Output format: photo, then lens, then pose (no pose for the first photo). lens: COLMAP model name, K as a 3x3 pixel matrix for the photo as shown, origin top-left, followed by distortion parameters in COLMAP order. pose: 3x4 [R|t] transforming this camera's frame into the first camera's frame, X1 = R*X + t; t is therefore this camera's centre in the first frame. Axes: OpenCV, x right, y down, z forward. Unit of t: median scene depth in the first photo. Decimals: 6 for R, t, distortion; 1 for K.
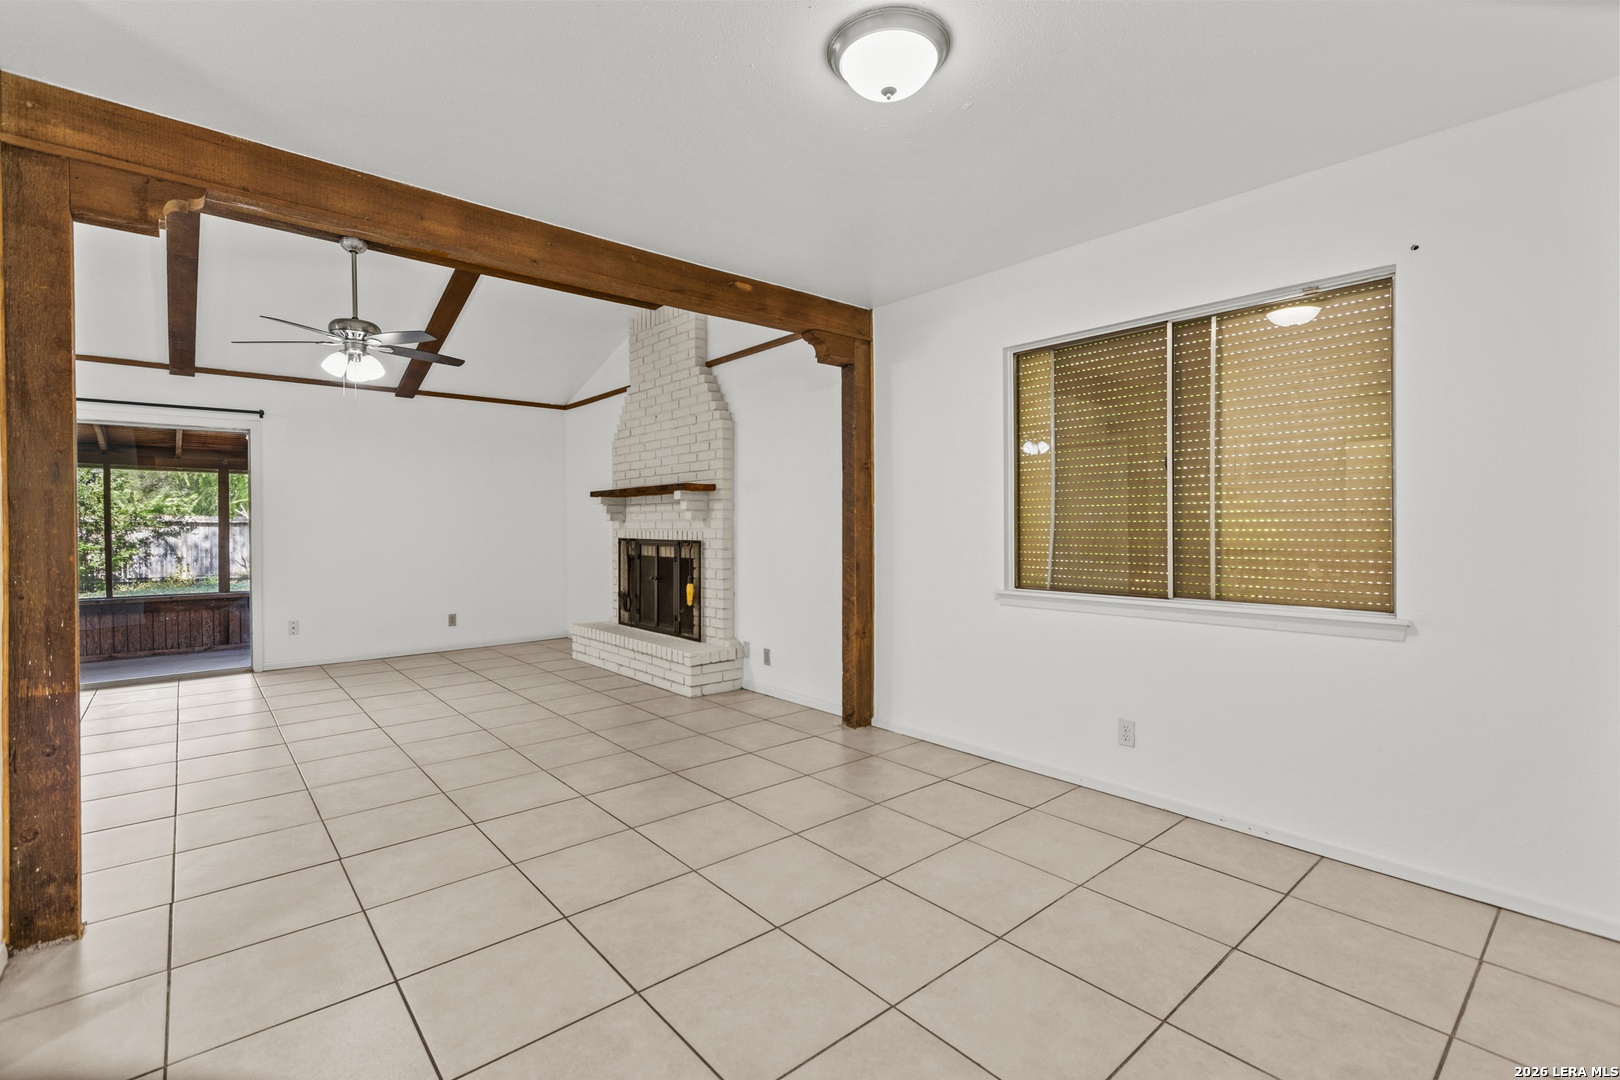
lens RADIAL K [[718.1, 0, 805.5], [0, 718.1, 531.2], [0, 0, 1]] dist [0.000239, -0.000057]
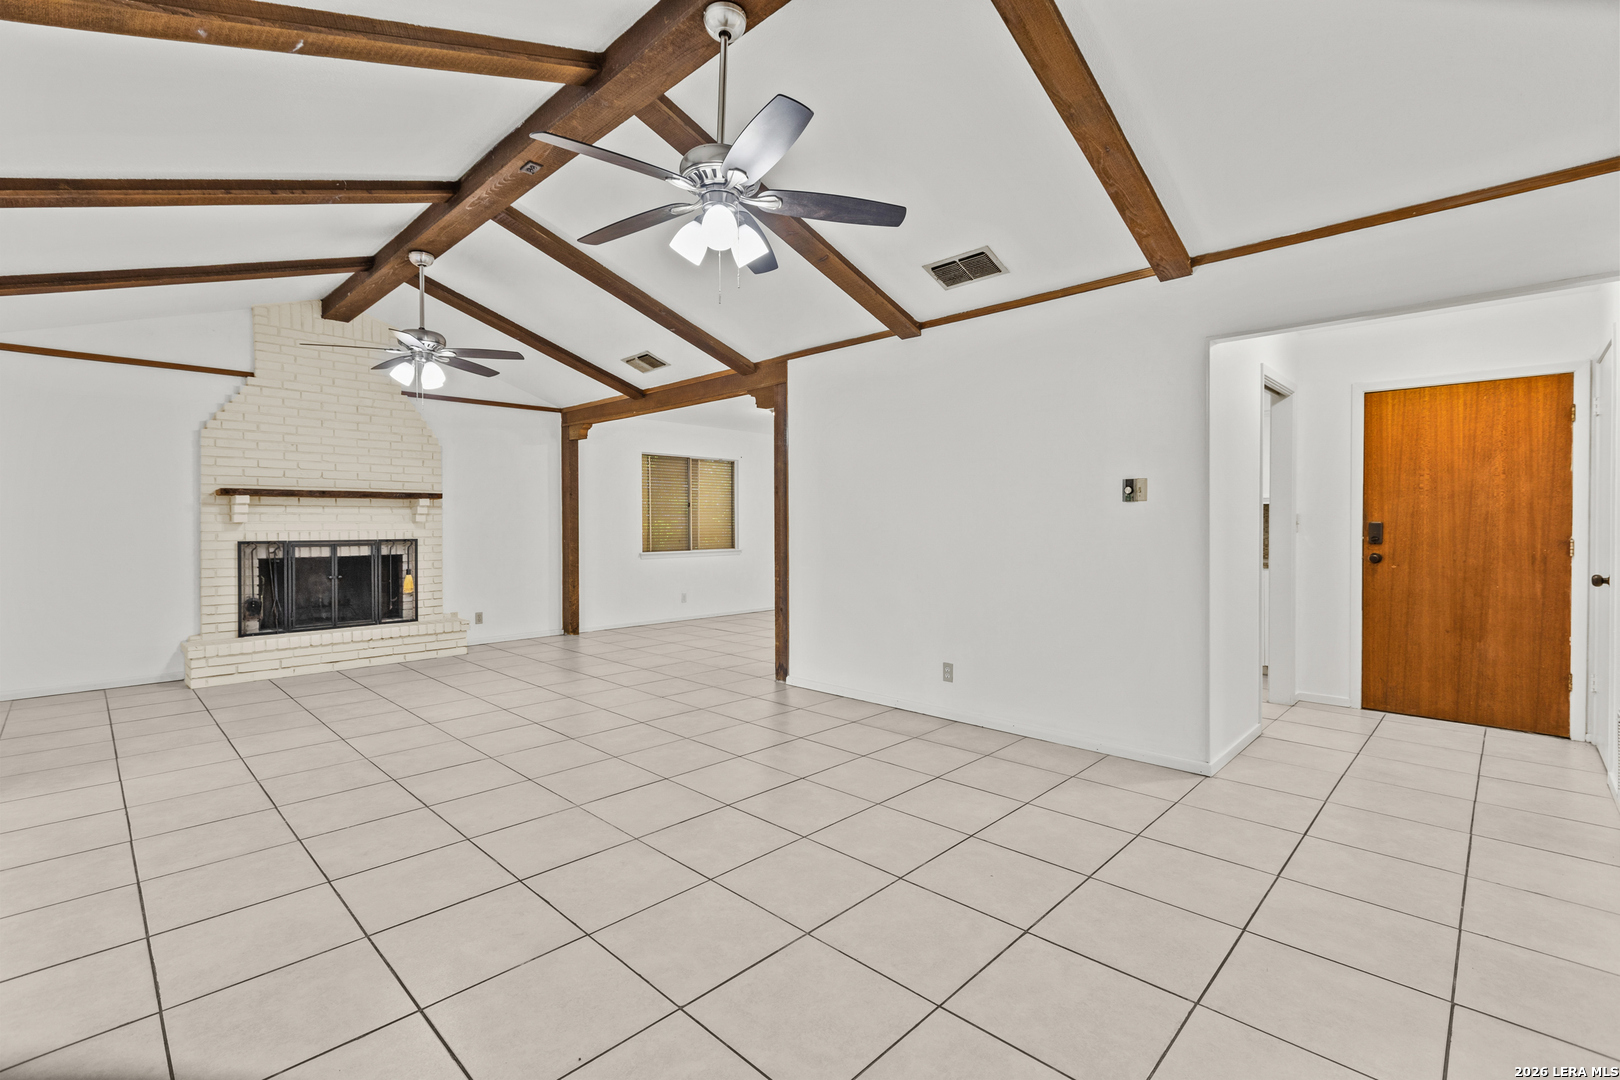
lens RADIAL K [[718.1, 0, 802.7], [0, 718.1, 531.2], [0, 0, 1]] dist [0.000239, -0.000057]
pose [[-0.083530, -0.008911, 0.996465, -1.398228], [0.009613, 0.999906, 0.009748, -0.005729], [-0.996459, 0.010393, -0.083437, 0.429948]]
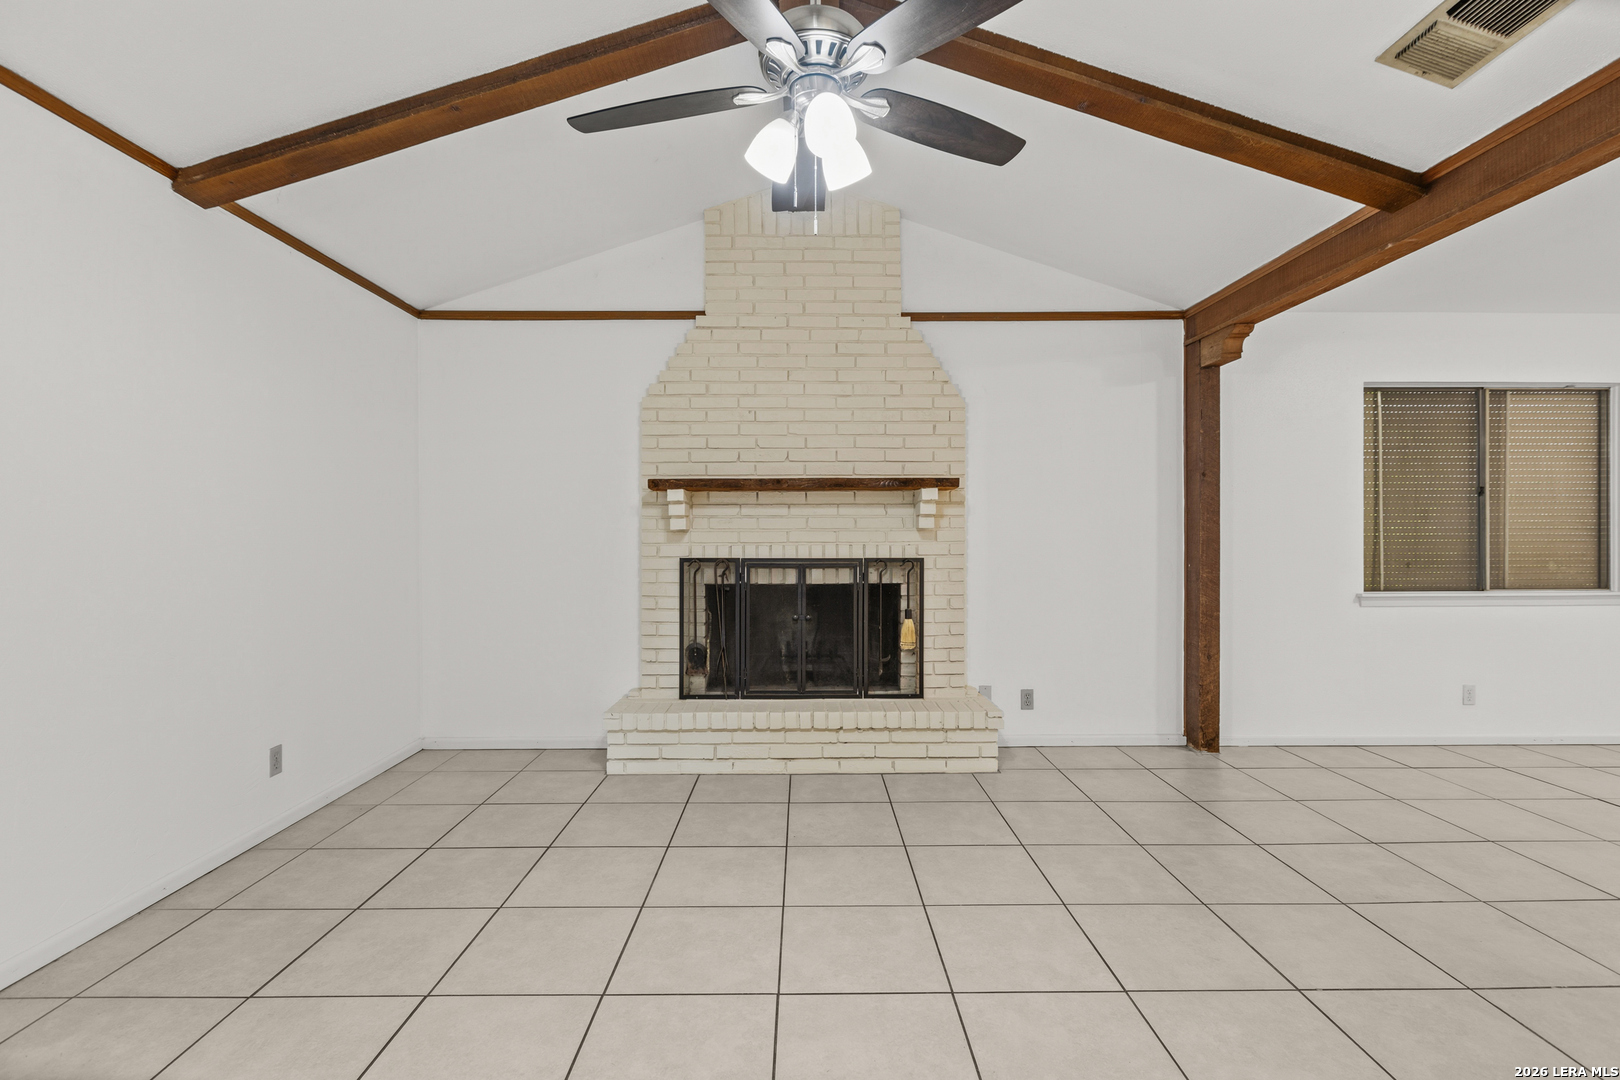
lens RADIAL K [[718.1, 0, 808.9], [0, 718.1, 541.5], [0, 0, 1]] dist [0.000239, -0.000057]
pose [[0.649443, -0.004877, 0.760395, -0.754169], [0.006465, 0.999979, 0.000893, -0.004817], [-0.760383, 0.004336, 0.649461, 0.600104]]
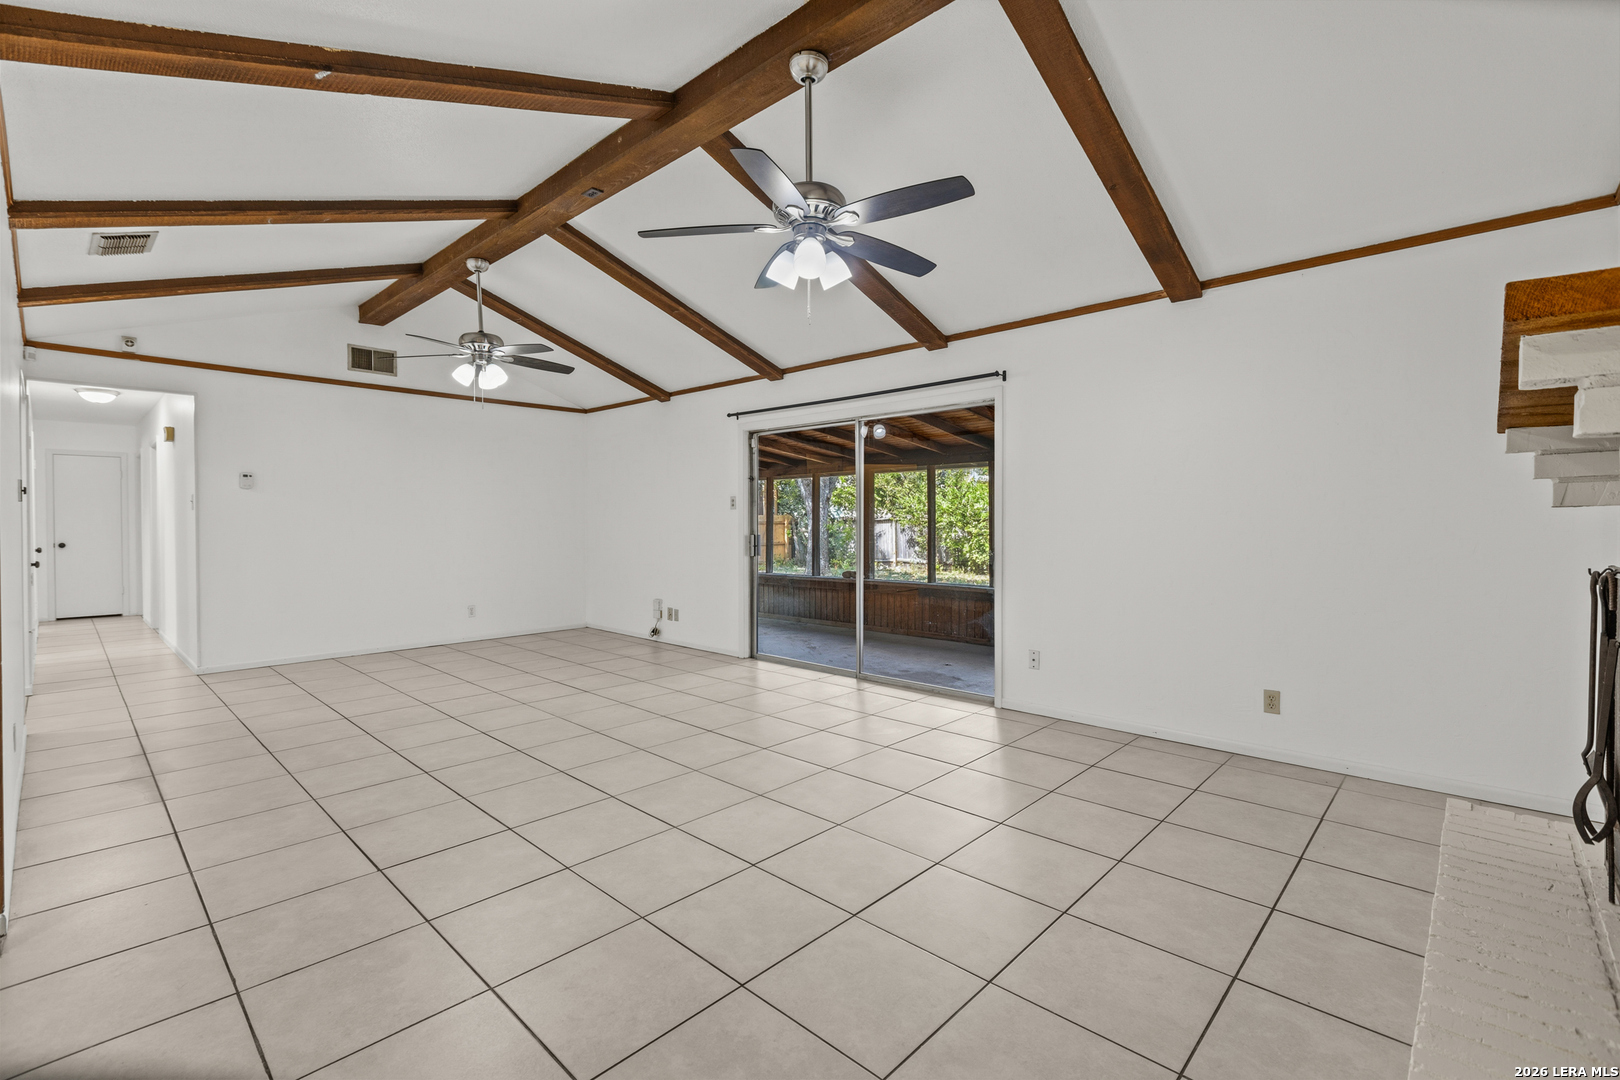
lens RADIAL K [[718.1, 0, 793.4], [0, 718.1, 525.3], [0, 0, 1]] dist [0.000239, -0.000057]
pose [[0.081695, 0.006135, -0.996639, -0.001080], [-0.003035, 0.999978, 0.005907, -0.007450], [0.996653, 0.002542, 0.081712, 0.756950]]
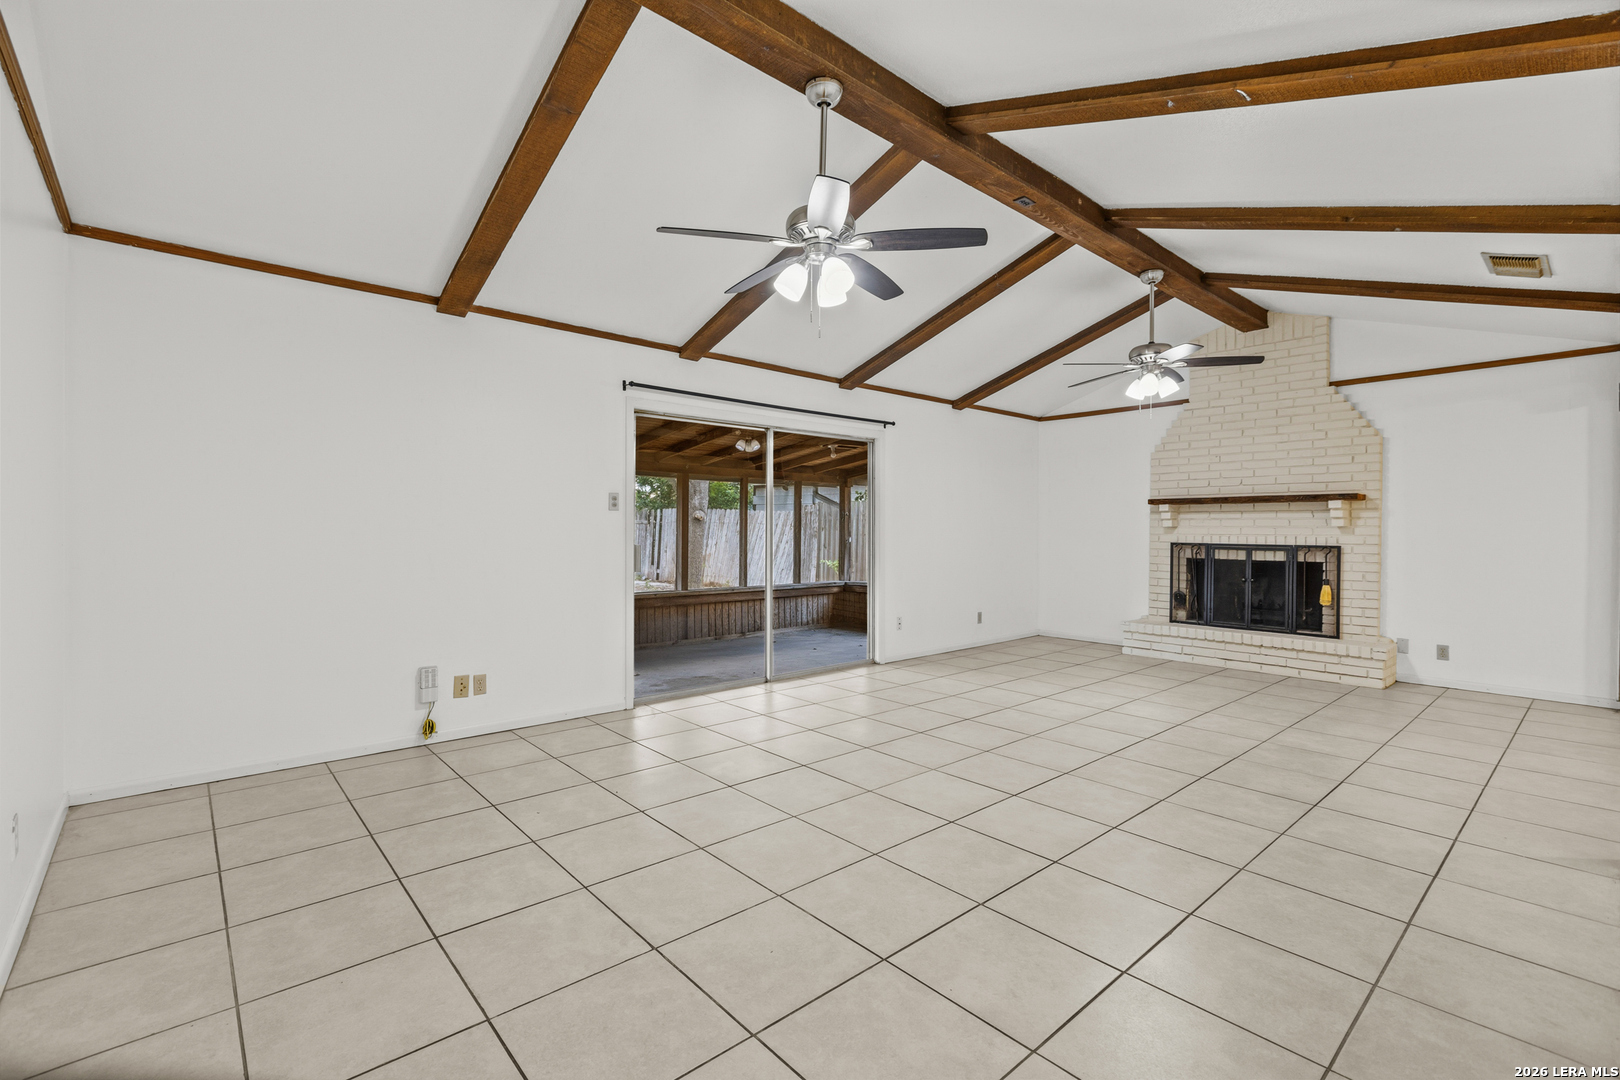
lens RADIAL K [[718.1, 0, 793.1], [0, 718.1, 533.4], [0, 0, 1]] dist [0.000239, -0.000057]
pose [[0.999970, 0.006504, -0.004189, -0.950547], [-0.006500, 0.999978, 0.000984, -0.001669], [0.004196, -0.000956, 0.999991, -0.094875]]
